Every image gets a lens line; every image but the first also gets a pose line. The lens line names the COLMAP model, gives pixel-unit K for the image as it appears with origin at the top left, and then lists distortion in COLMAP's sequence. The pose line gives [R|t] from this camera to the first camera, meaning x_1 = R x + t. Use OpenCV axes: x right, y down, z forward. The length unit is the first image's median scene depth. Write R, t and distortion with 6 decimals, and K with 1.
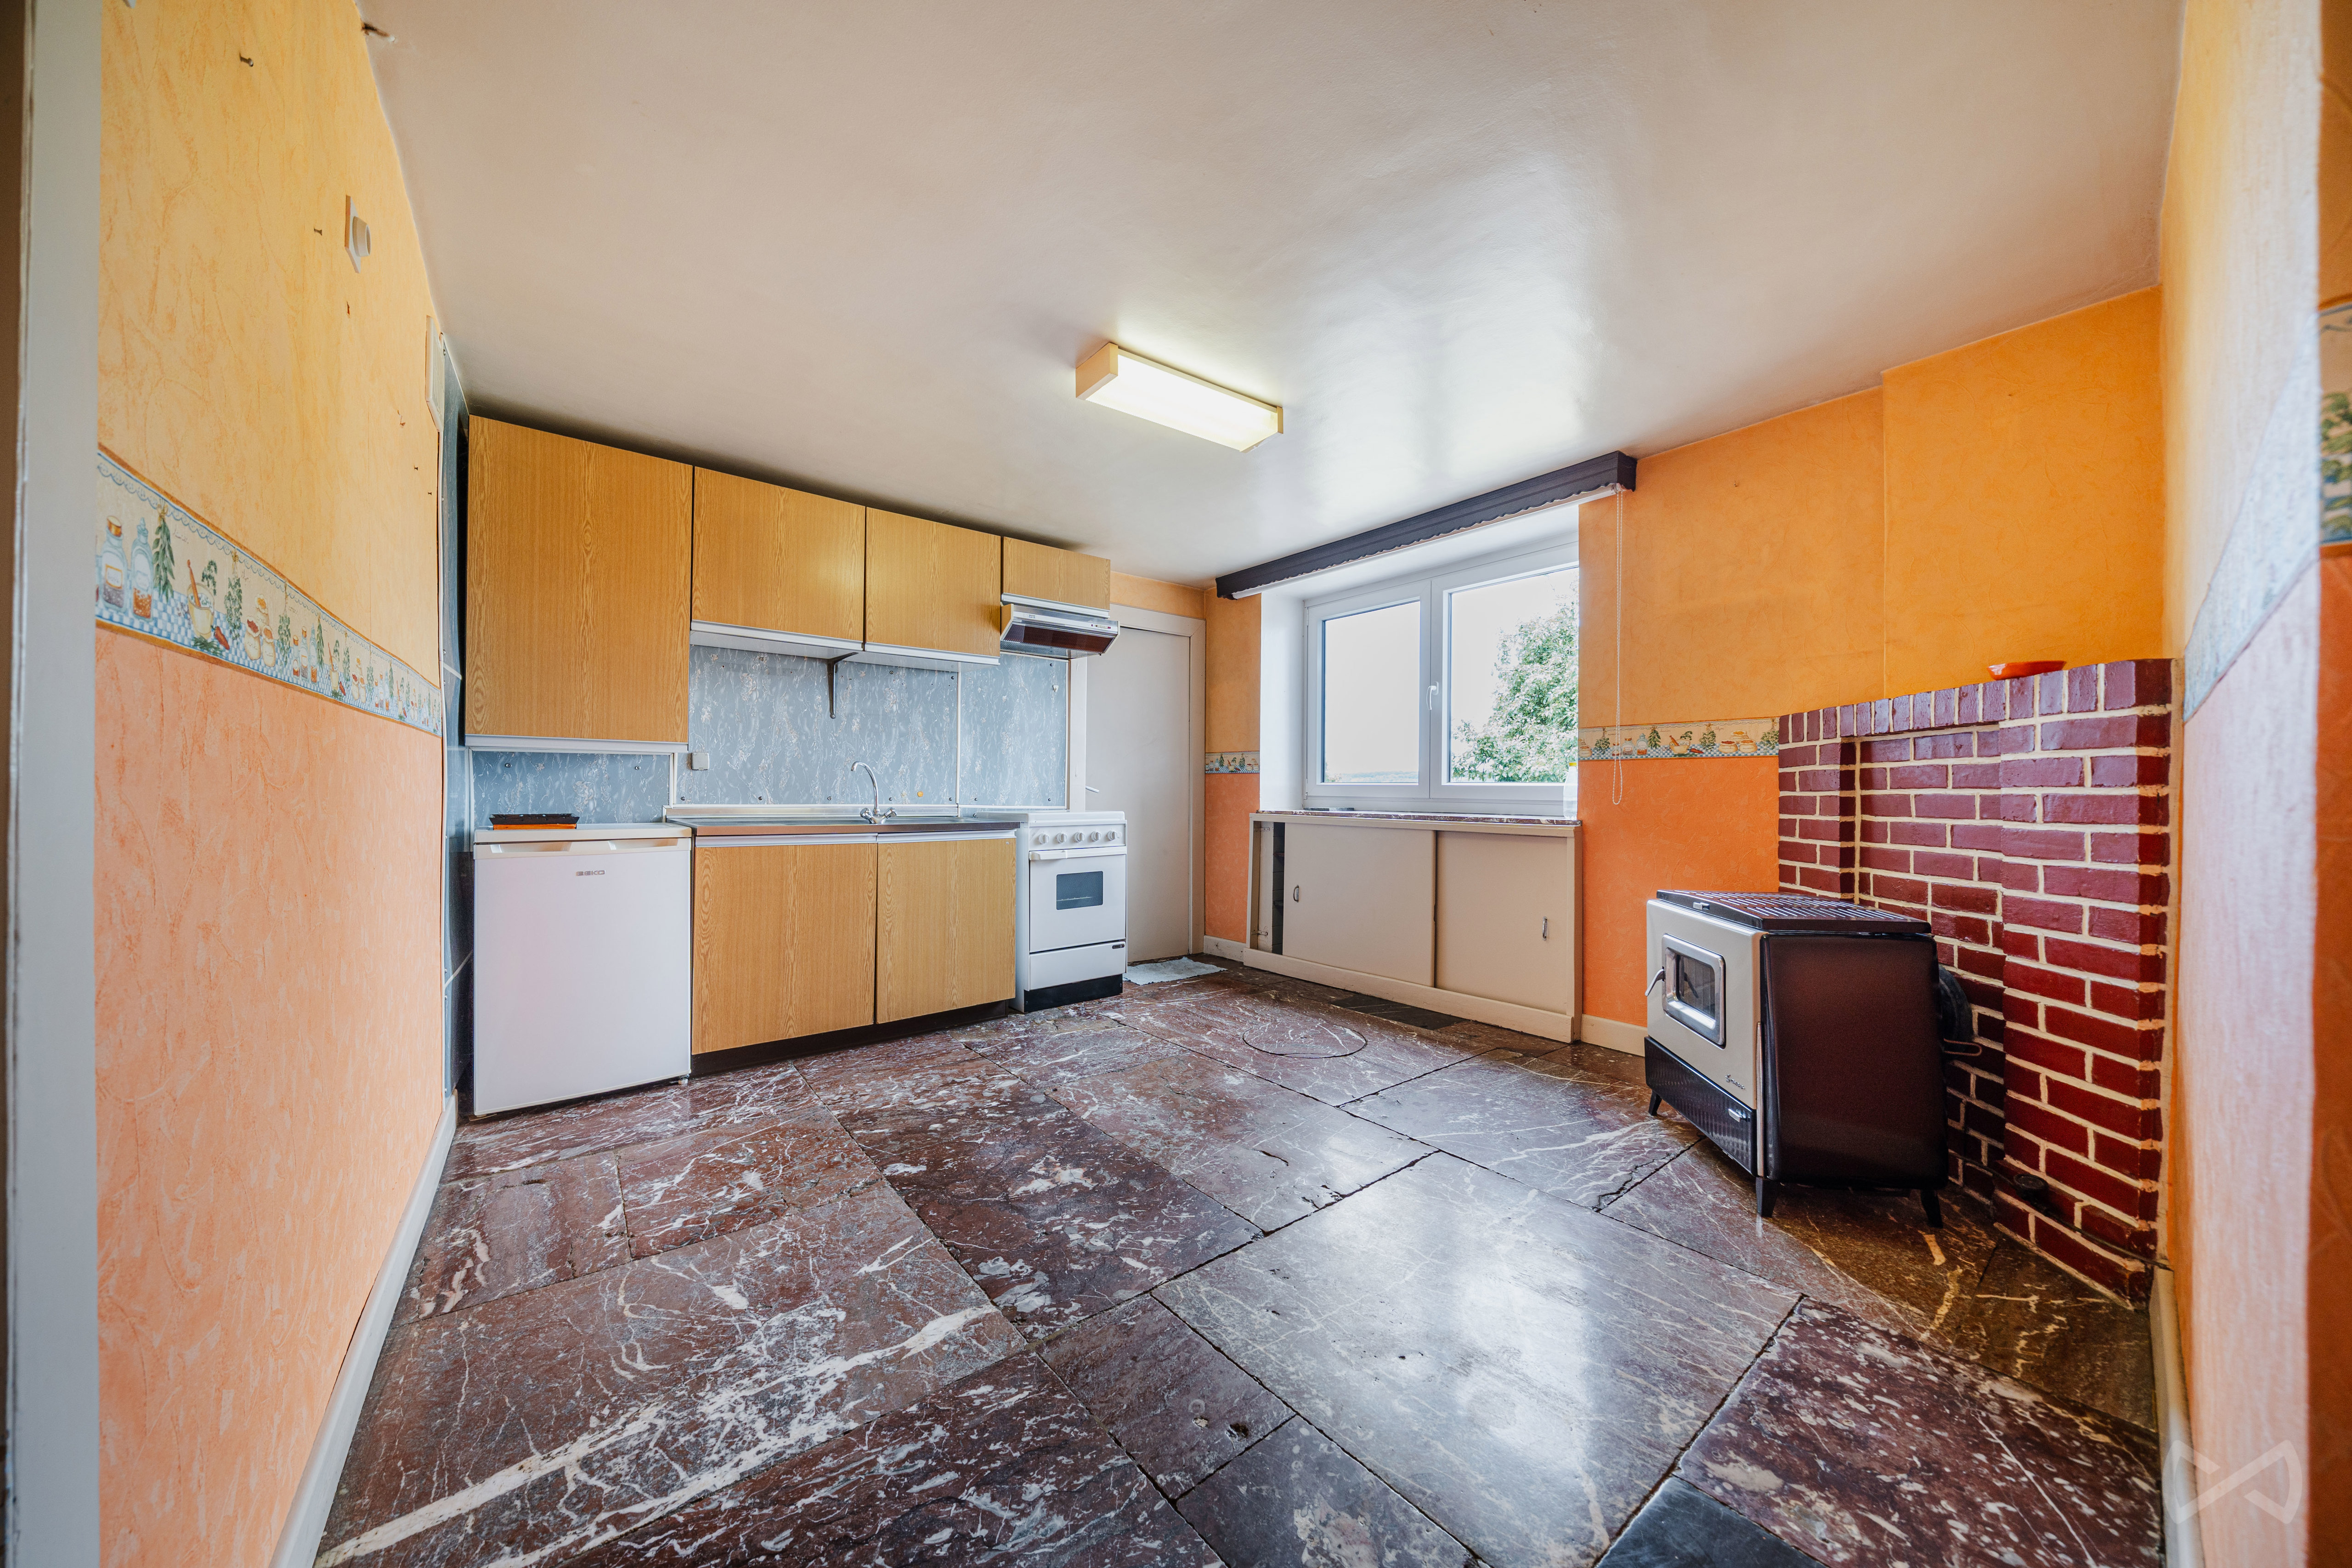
lens RADIAL K [[795.3, 0, 1176.0], [0, 795.3, 784.0], [0, 0, 1]] dist [-0.000604, -0.000166]
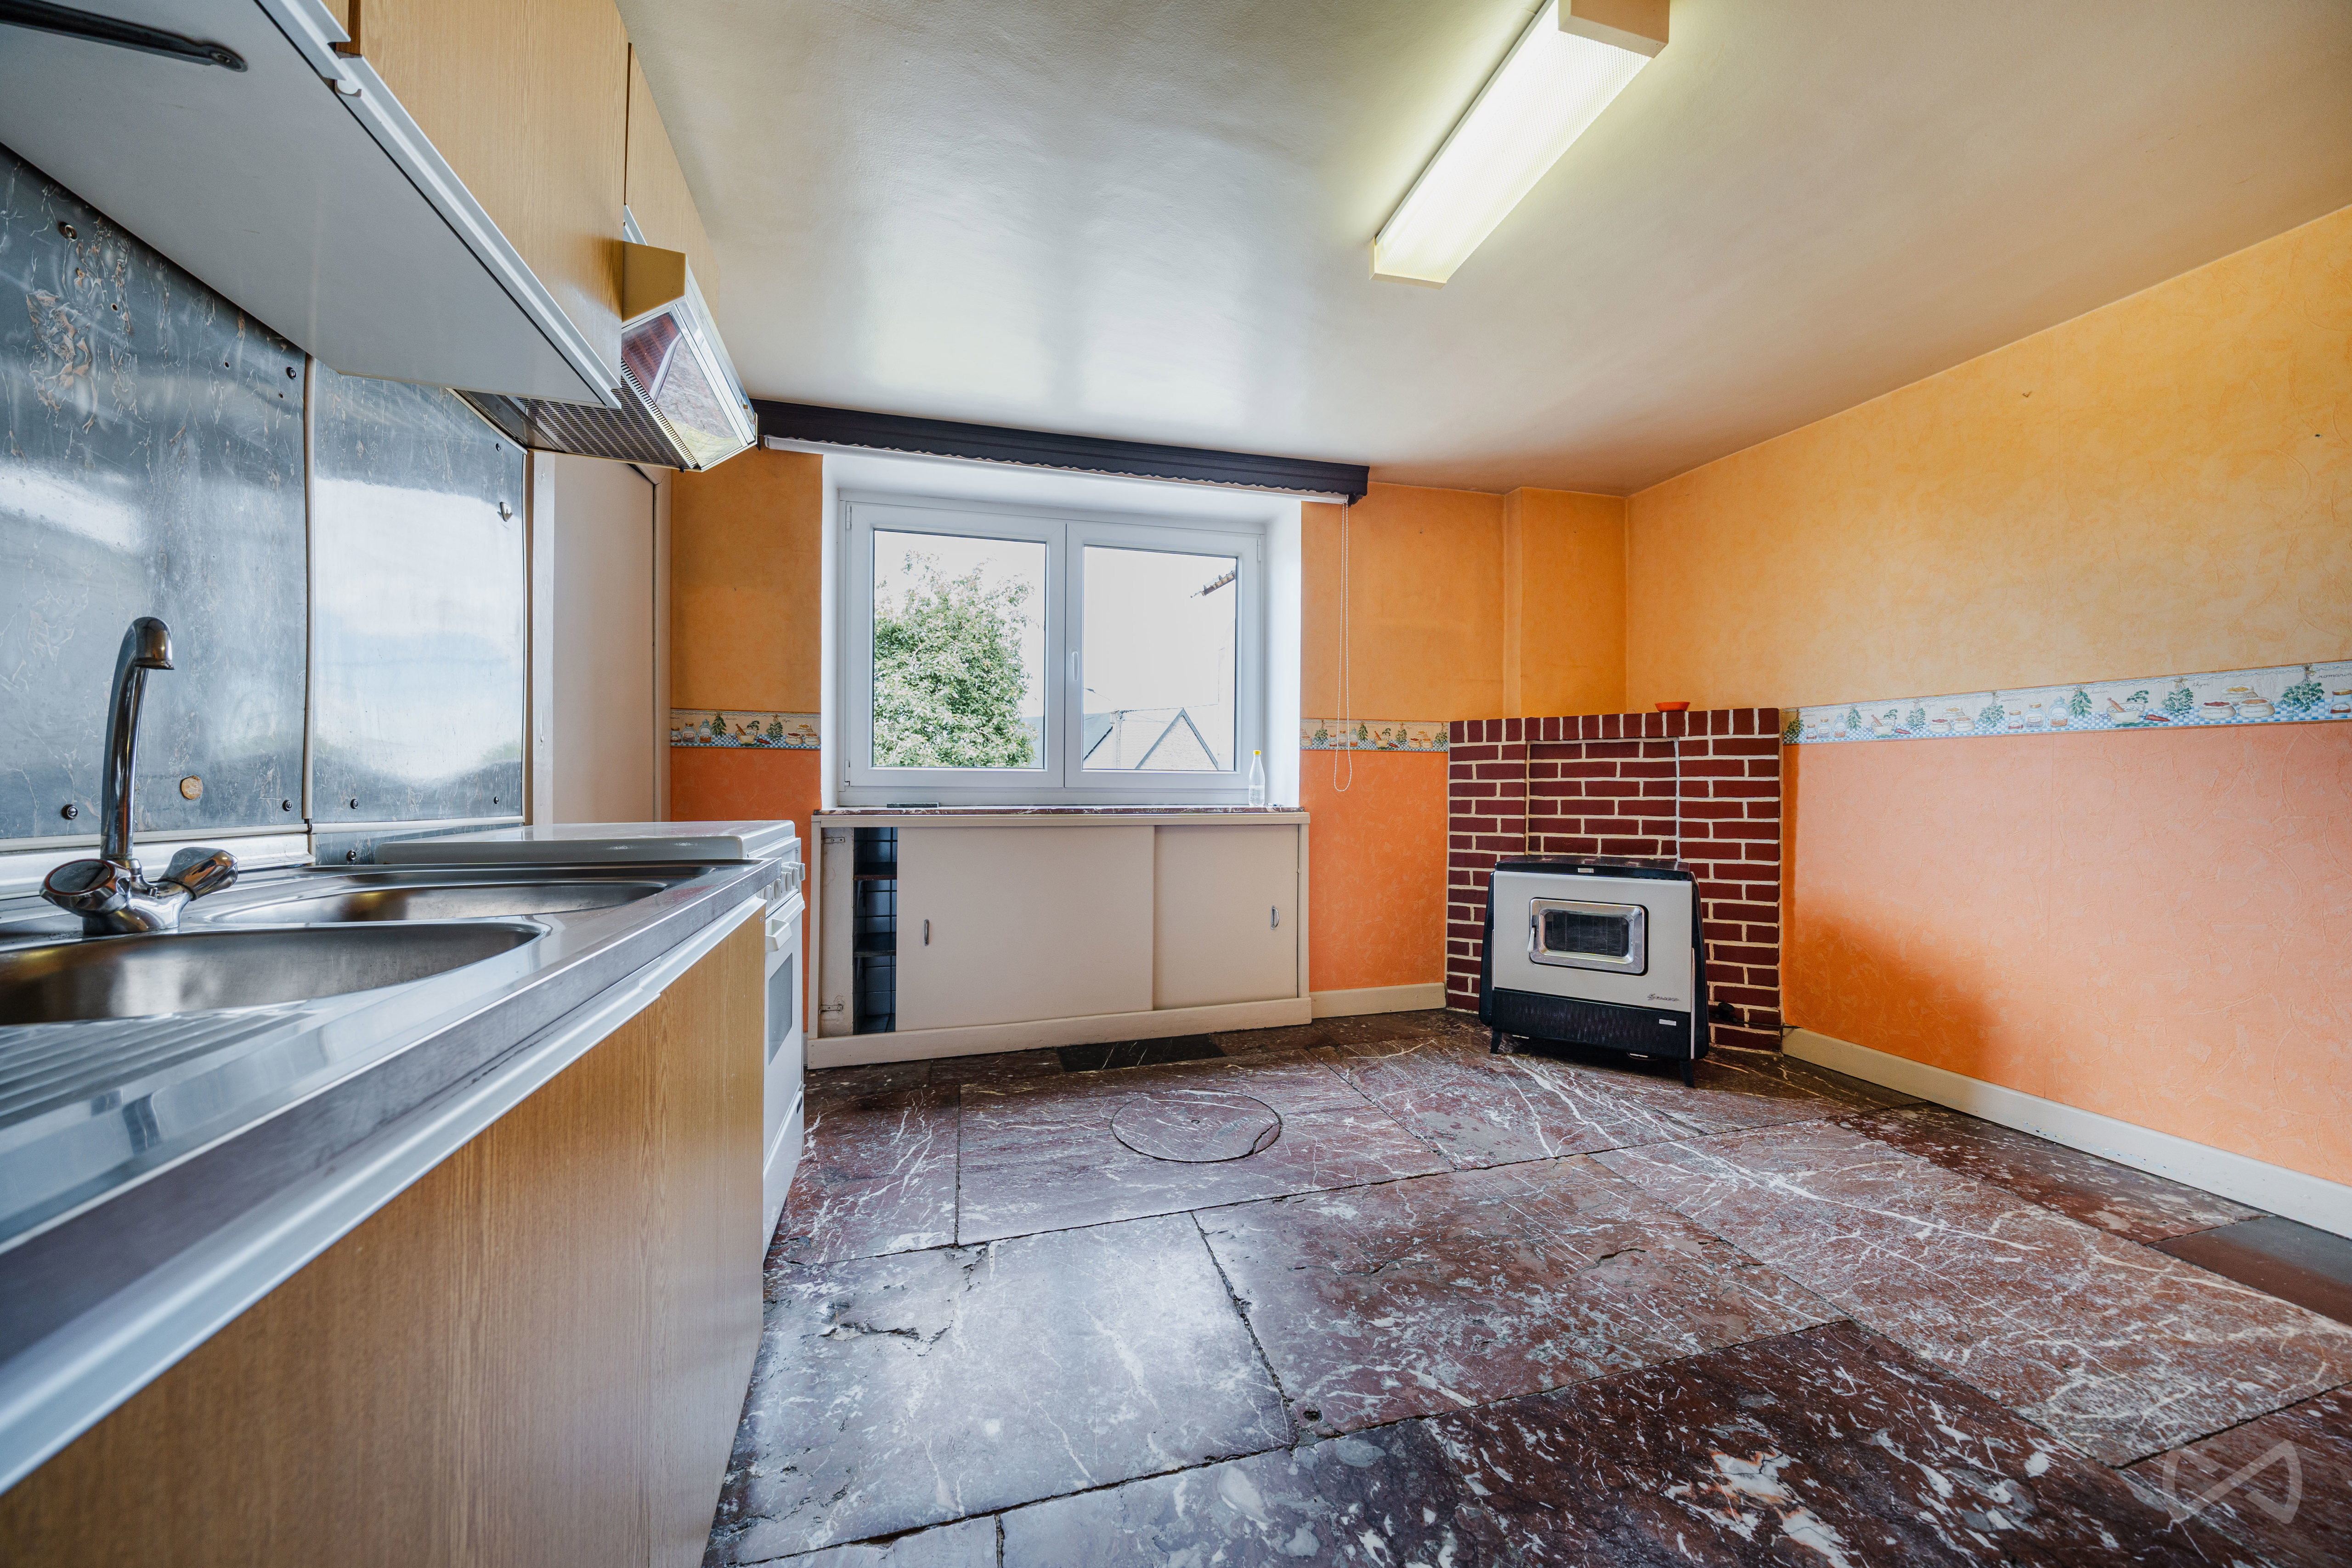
lens RADIAL K [[792.6, 0, 1171.1], [0, 792.6, 789.1], [0, 0, 1]] dist [-0.005030, -0.000378]
pose [[0.402920, -0.011360, 0.915165, -0.917665], [-0.007531, 0.999848, 0.015727, 0.012881], [-0.915204, -0.013229, 0.402773, 1.346779]]
